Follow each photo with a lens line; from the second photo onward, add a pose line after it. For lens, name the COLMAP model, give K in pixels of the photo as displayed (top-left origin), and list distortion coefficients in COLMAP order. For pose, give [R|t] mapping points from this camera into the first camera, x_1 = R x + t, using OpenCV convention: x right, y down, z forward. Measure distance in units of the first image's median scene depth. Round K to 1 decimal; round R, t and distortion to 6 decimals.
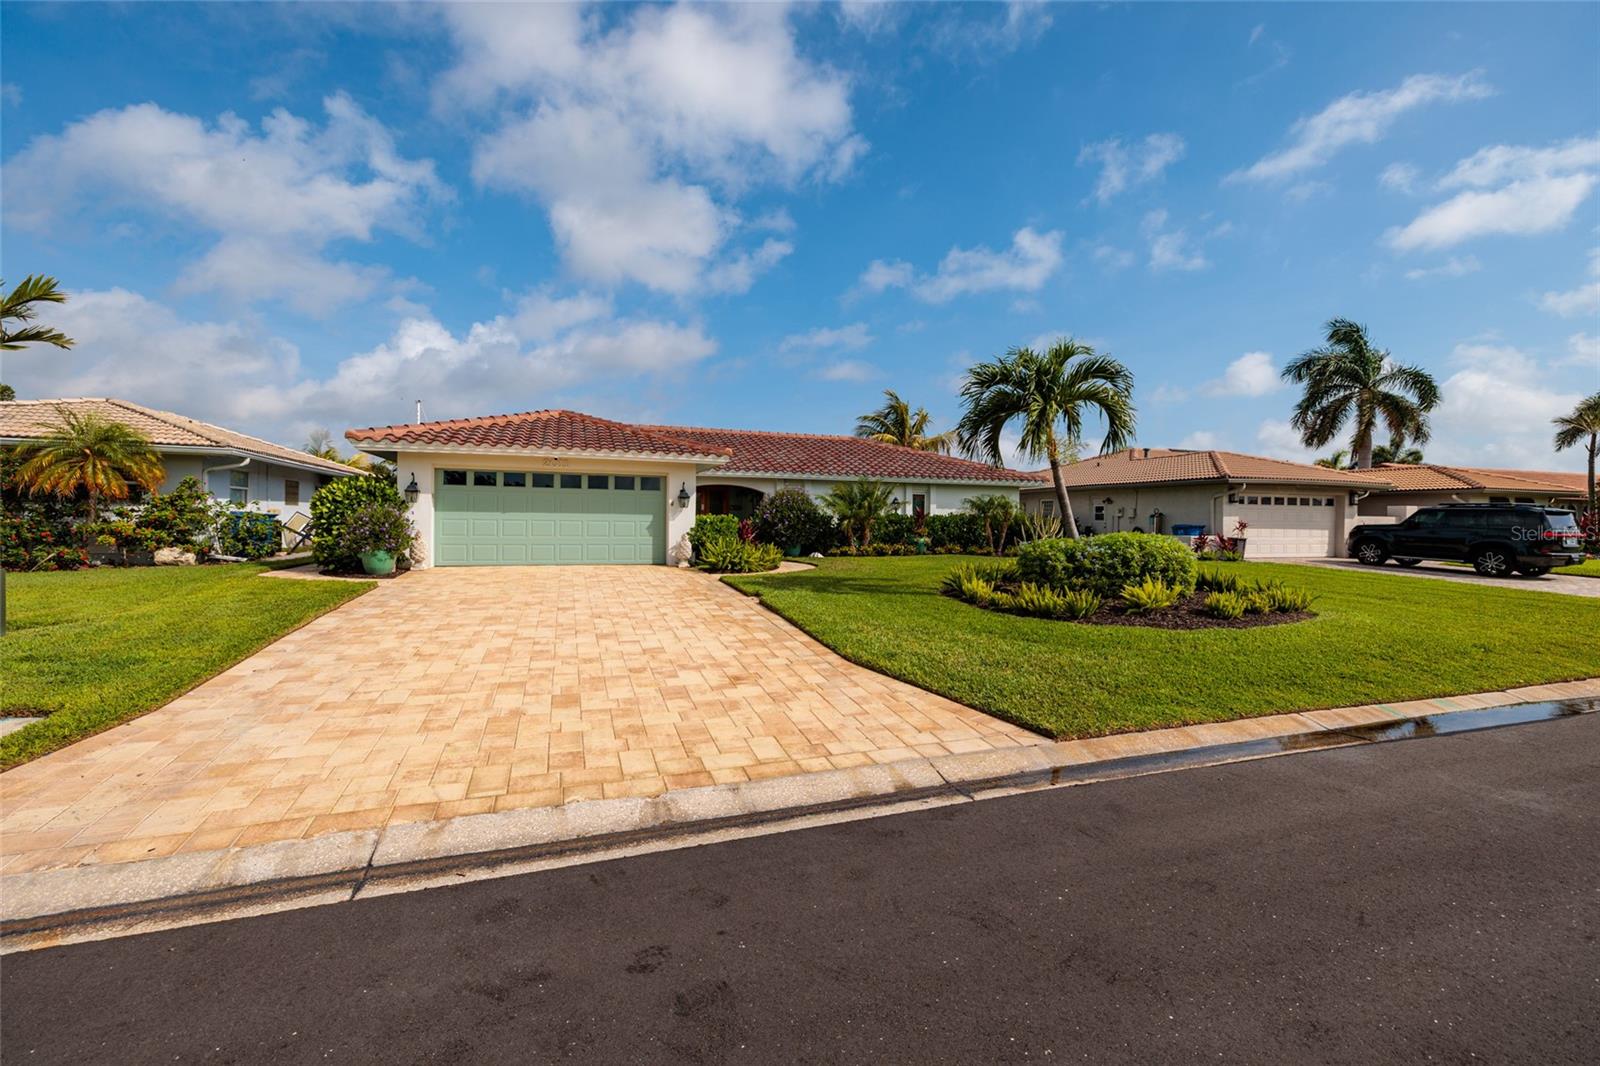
lens RADIAL K [[686.6, 0, 803.0], [0, 686.6, 519.5], [0, 0, 1]] dist [0.002136, 0.000171]
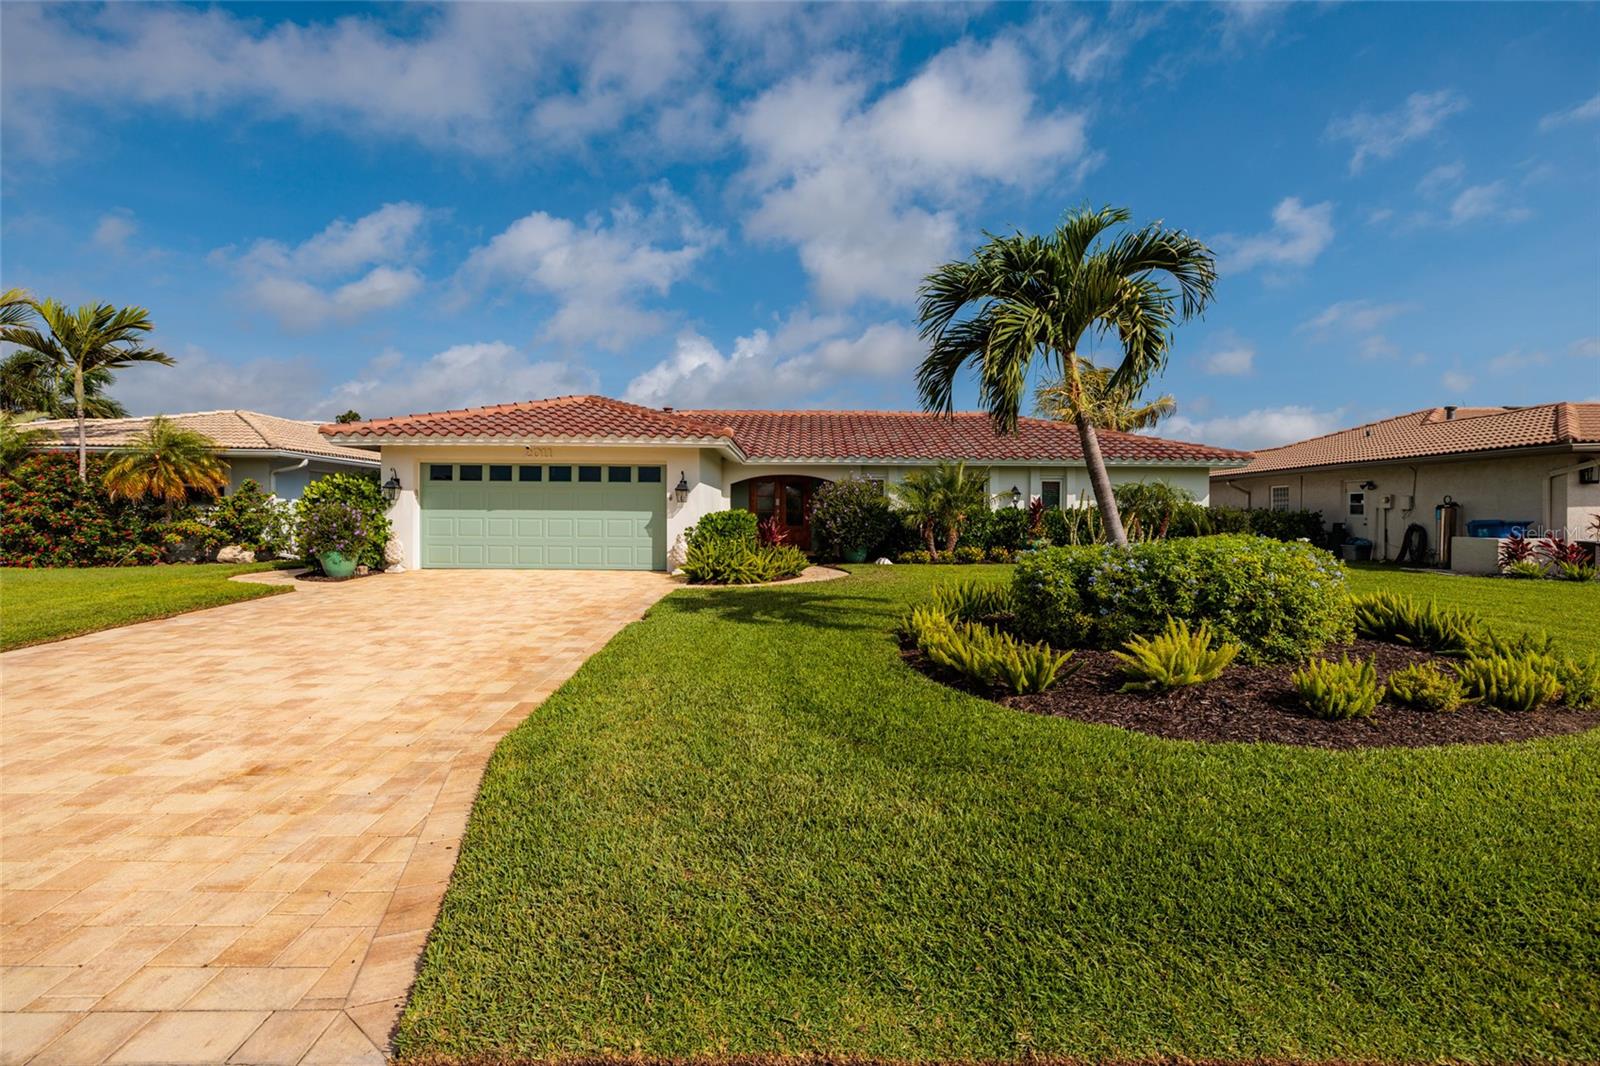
lens RADIAL K [[723.1, 0, 797.6], [0, 723.1, 518.0], [0, 0, 1]] dist [-0.003283, -0.000056]
pose [[0.942515, -0.004989, -0.334126, 0.245351], [0.005601, 0.999984, 0.000870, 0.001617], [0.334116, -0.002691, 0.942528, 0.228849]]
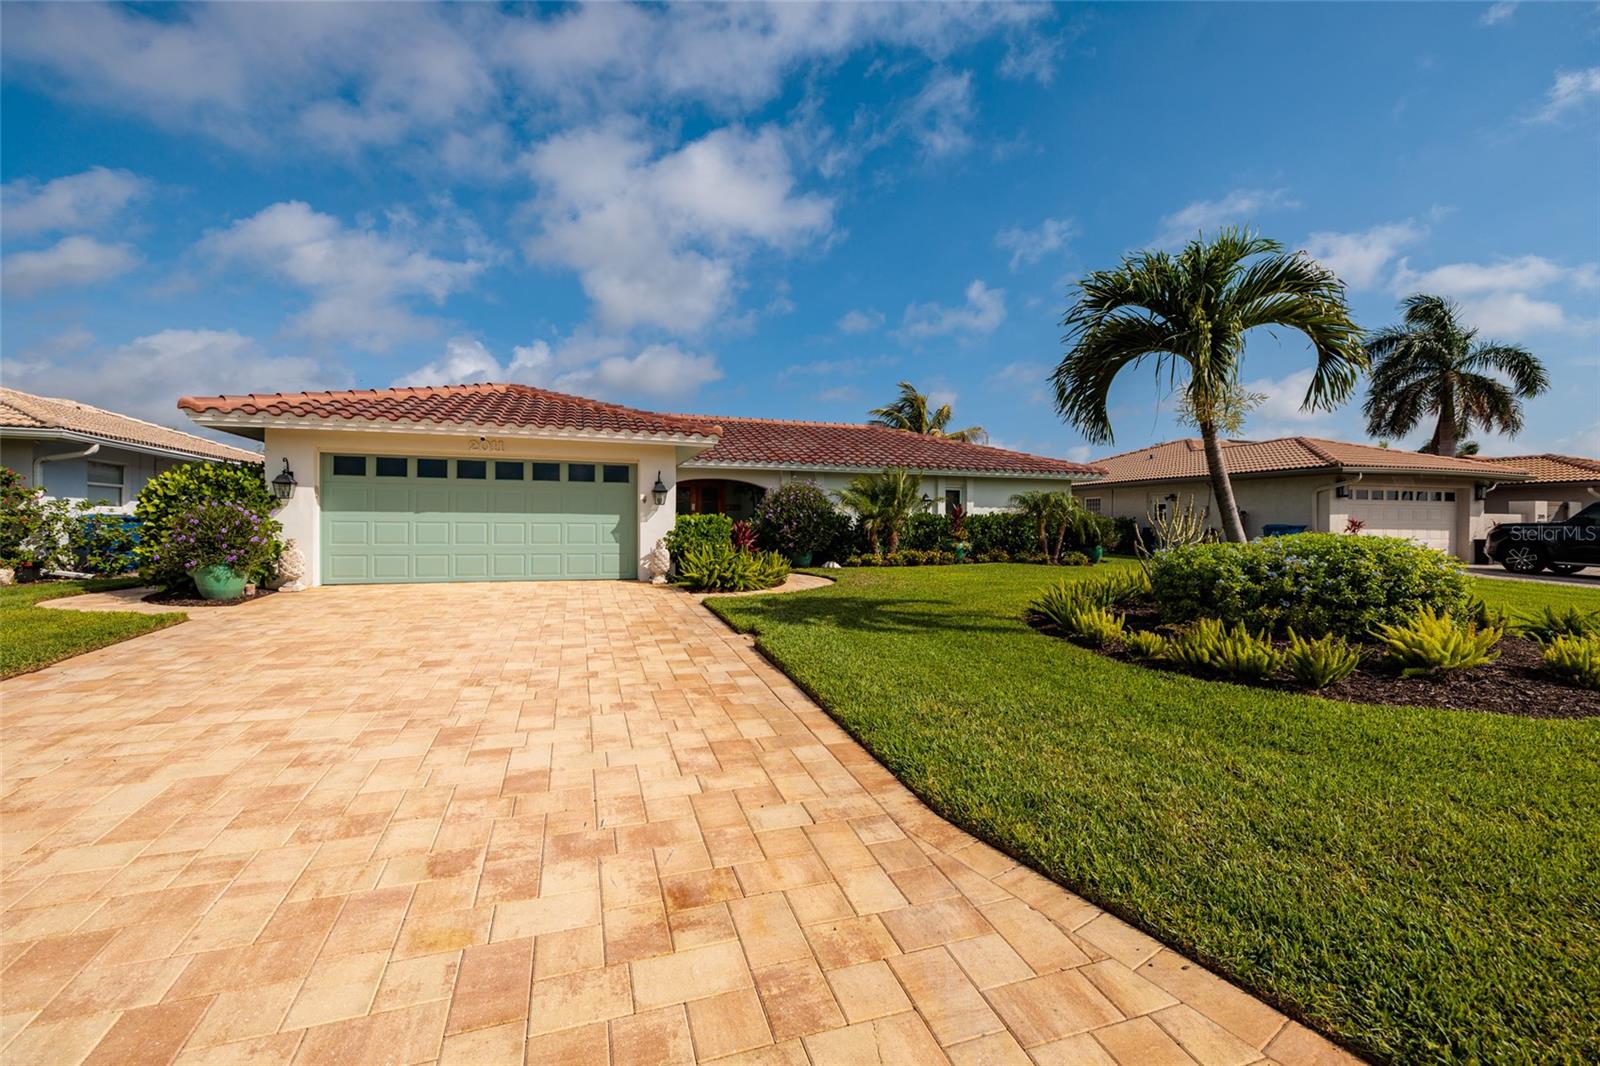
lens RADIAL K [[676.9, 0, 797.7], [0, 676.9, 526.8], [0, 0, 1]] dist [0.001241, 0.000018]
pose [[0.999848, -0.005916, -0.016376, -0.008589], [0.005975, 0.999976, 0.003558, 0.005213], [0.016355, -0.003655, 0.999860, 0.252600]]
